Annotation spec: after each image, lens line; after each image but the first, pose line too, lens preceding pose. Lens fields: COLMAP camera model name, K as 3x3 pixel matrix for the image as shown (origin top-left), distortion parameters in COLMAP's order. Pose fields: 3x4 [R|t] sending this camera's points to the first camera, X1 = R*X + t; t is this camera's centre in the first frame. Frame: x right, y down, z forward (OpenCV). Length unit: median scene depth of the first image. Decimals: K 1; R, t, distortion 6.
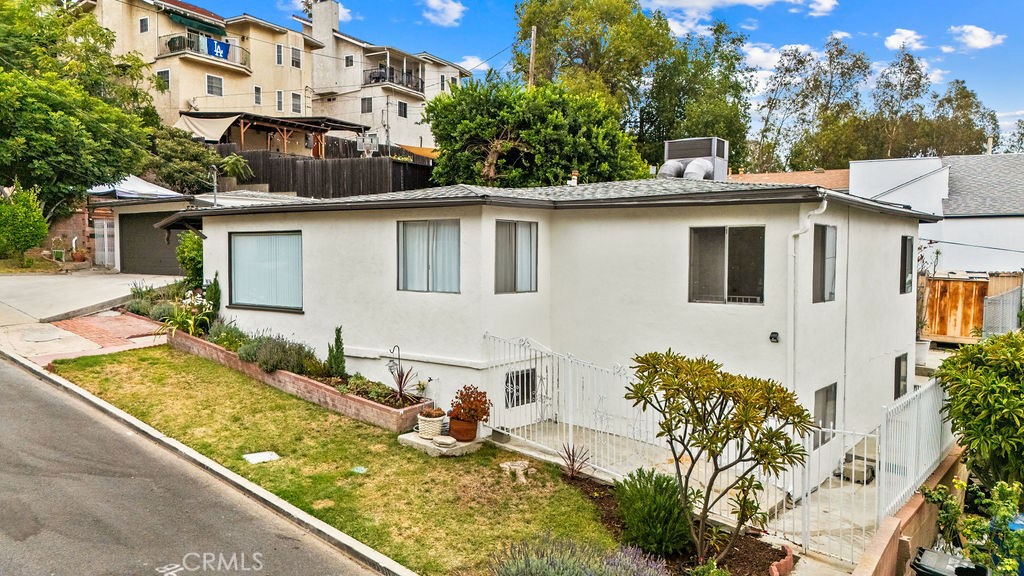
lens RADIAL K [[753.0, 0, 512.4], [0, 753.0, 286.0], [0, 0, 1]] dist [0.049653, -0.038487]
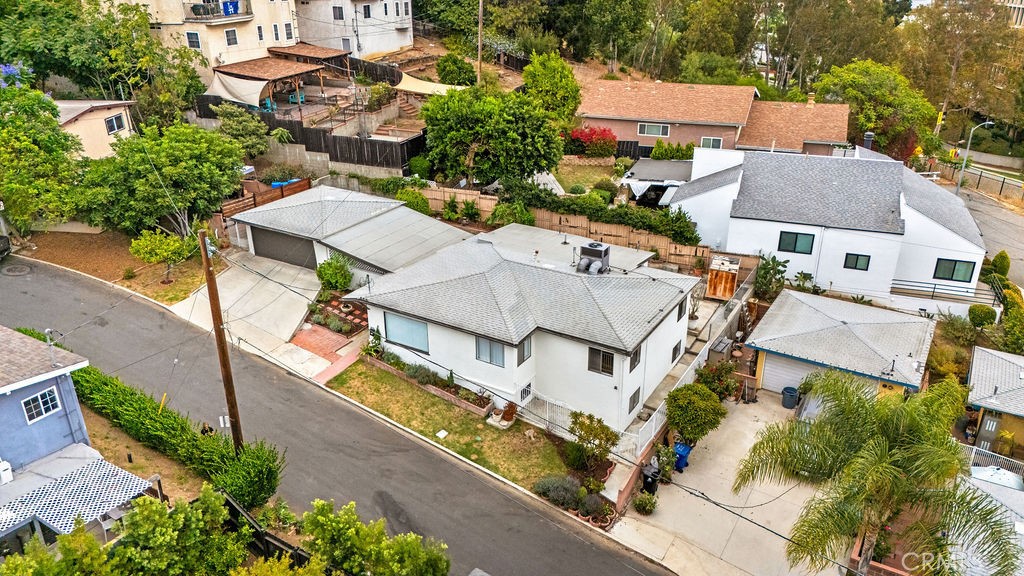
lens RADIAL K [[753.0, 0, 513.0], [0, 753.0, 284.3], [0, 0, 1]] dist [0.049653, -0.038487]
pose [[0.992902, -0.058146, 0.103753, -0.266828], [0.015647, 0.928625, 0.370690, -1.120250], [-0.117902, -0.366436, 0.922943, -1.212956]]
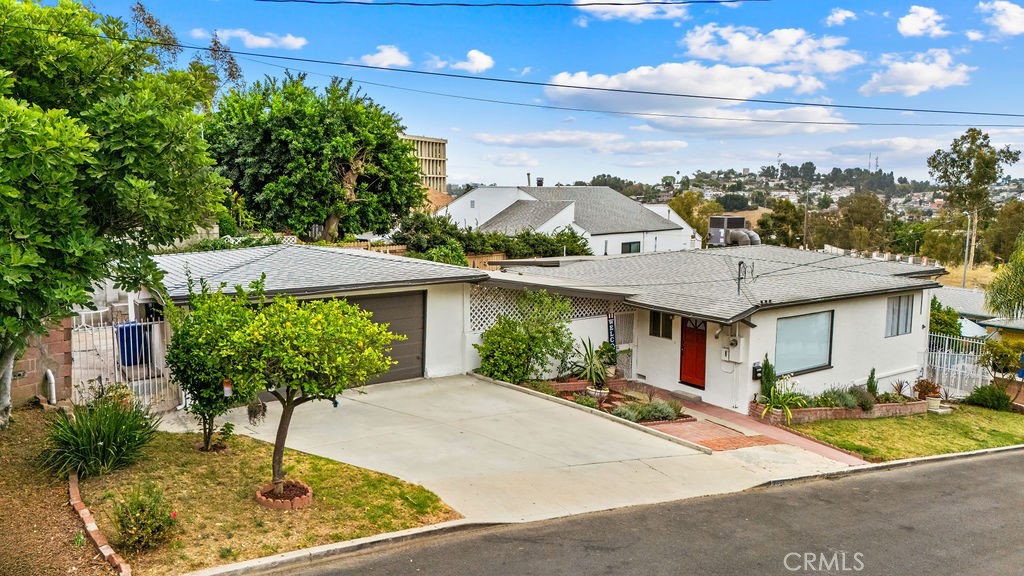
lens RADIAL K [[753.0, 0, 512.5], [0, 753.0, 295.5], [0, 0, 1]] dist [0.049653, -0.038487]
pose [[0.286224, -0.139720, 0.947921, -1.921545], [0.035225, 0.990177, 0.135313, -0.336300], [-0.957515, -0.005339, 0.288334, 1.254619]]
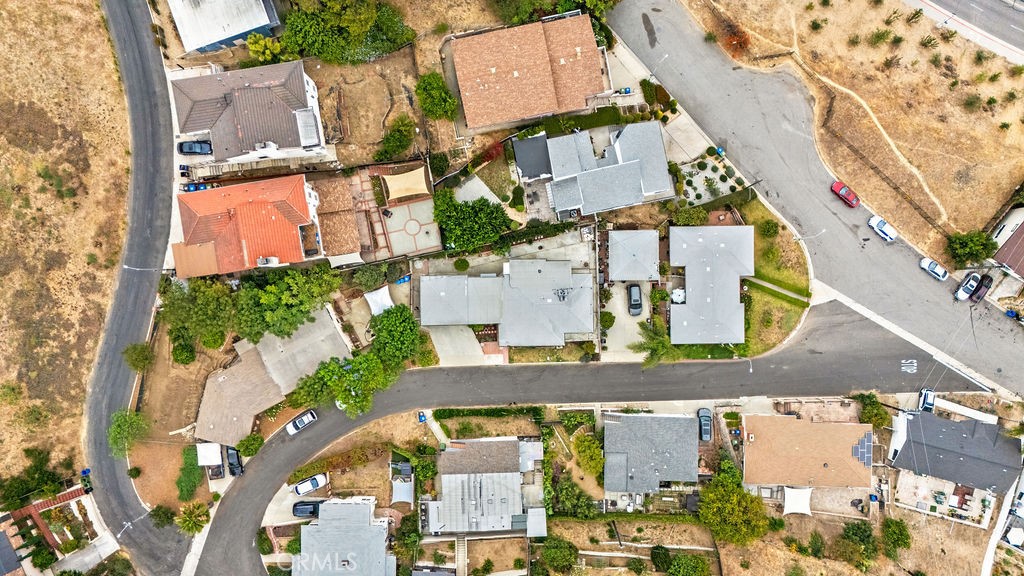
lens RADIAL K [[753.0, 0, 514.3], [0, 753.0, 287.0], [0, 0, 1]] dist [0.049653, -0.038487]
pose [[0.776951, -0.629193, -0.021523, 0.119638], [0.050443, 0.028139, 0.998330, -8.322114], [-0.627537, -0.776740, 0.053601, 1.228469]]
